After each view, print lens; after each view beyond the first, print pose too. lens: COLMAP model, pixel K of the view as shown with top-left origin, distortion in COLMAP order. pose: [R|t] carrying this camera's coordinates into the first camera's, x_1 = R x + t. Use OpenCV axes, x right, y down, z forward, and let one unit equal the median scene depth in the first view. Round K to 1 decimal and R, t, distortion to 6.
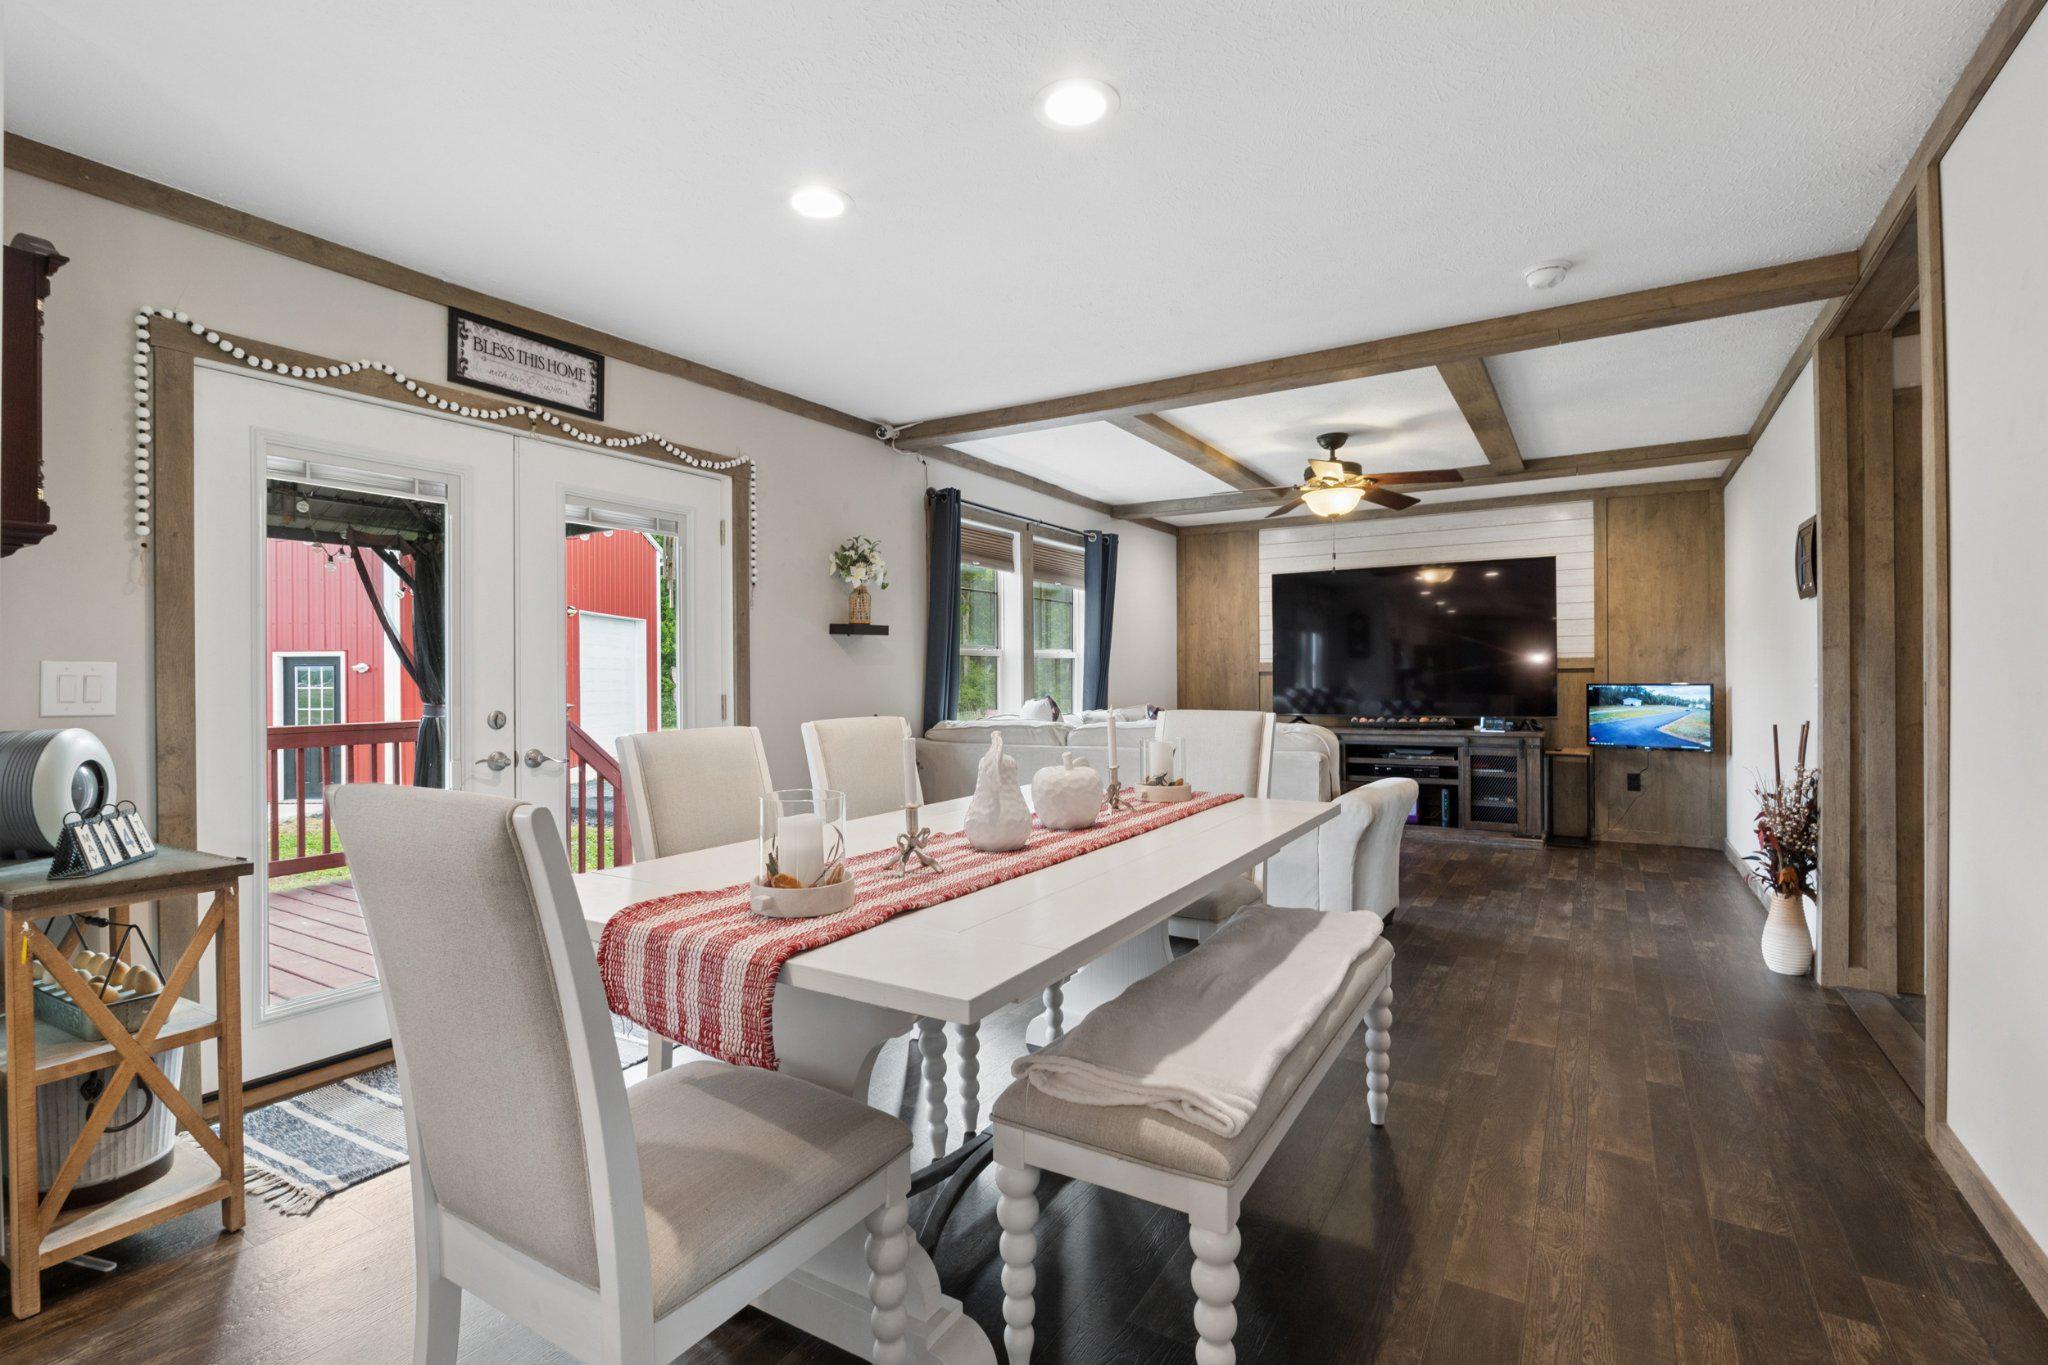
lens RADIAL K [[943.0, 0, 1015.7], [0, 943.0, 683.6], [0, 0, 1]] dist [-0.007537, -0.000026]
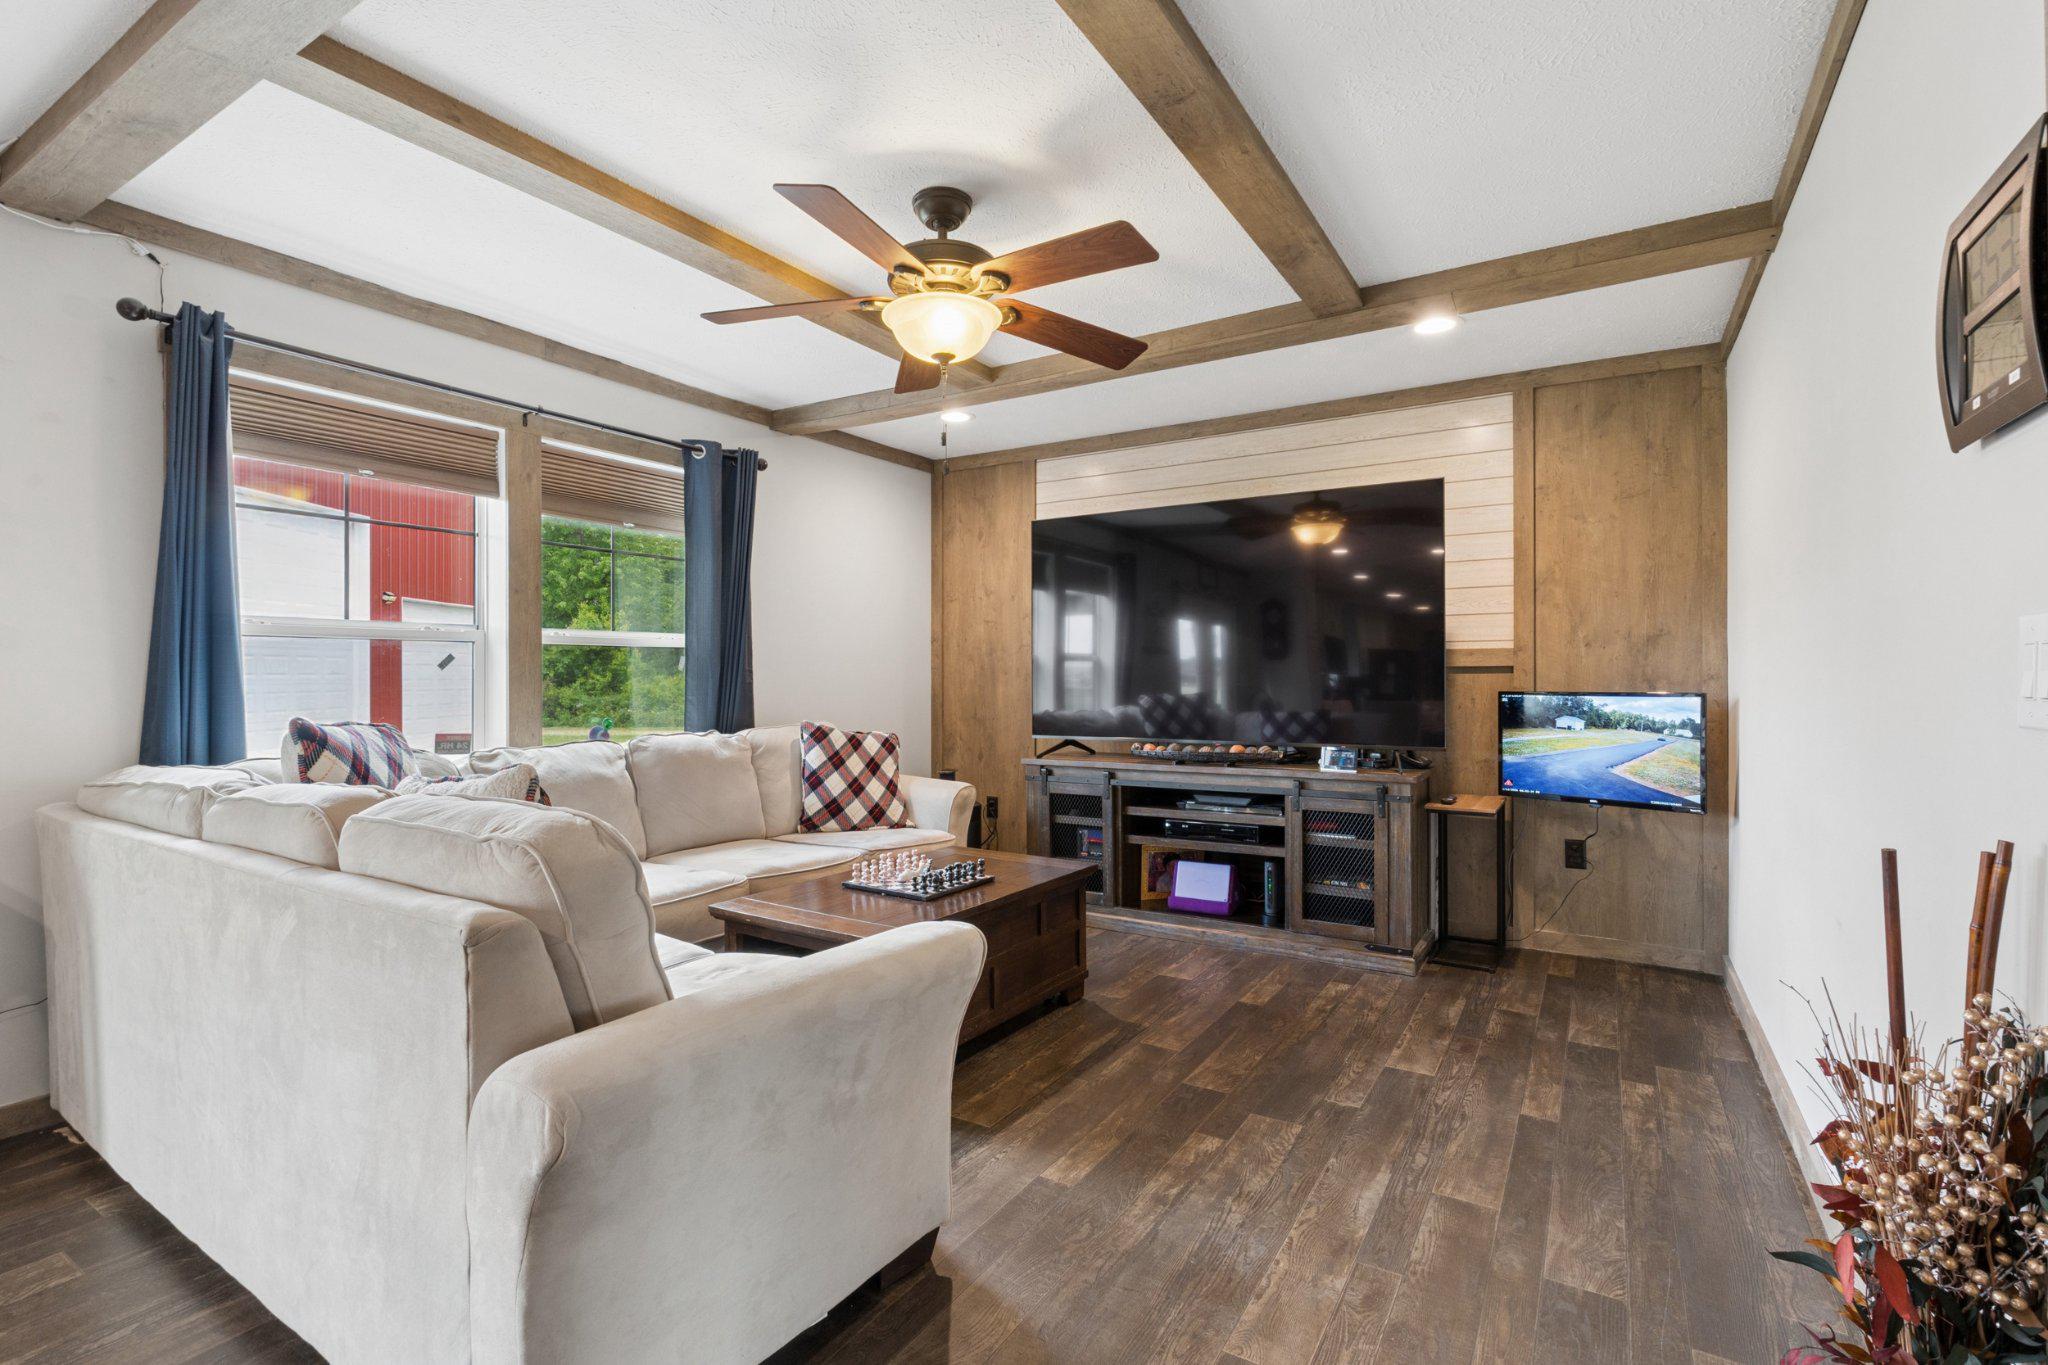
lens RADIAL K [[943.0, 0, 1014.5], [0, 943.0, 684.8], [0, 0, 1]] dist [-0.007537, -0.000026]
pose [[0.999988, 0.003889, -0.003135, 0.302023], [-0.003884, 0.999991, 0.001613, -0.004179], [0.003141, -0.001601, 0.999994, 0.398333]]
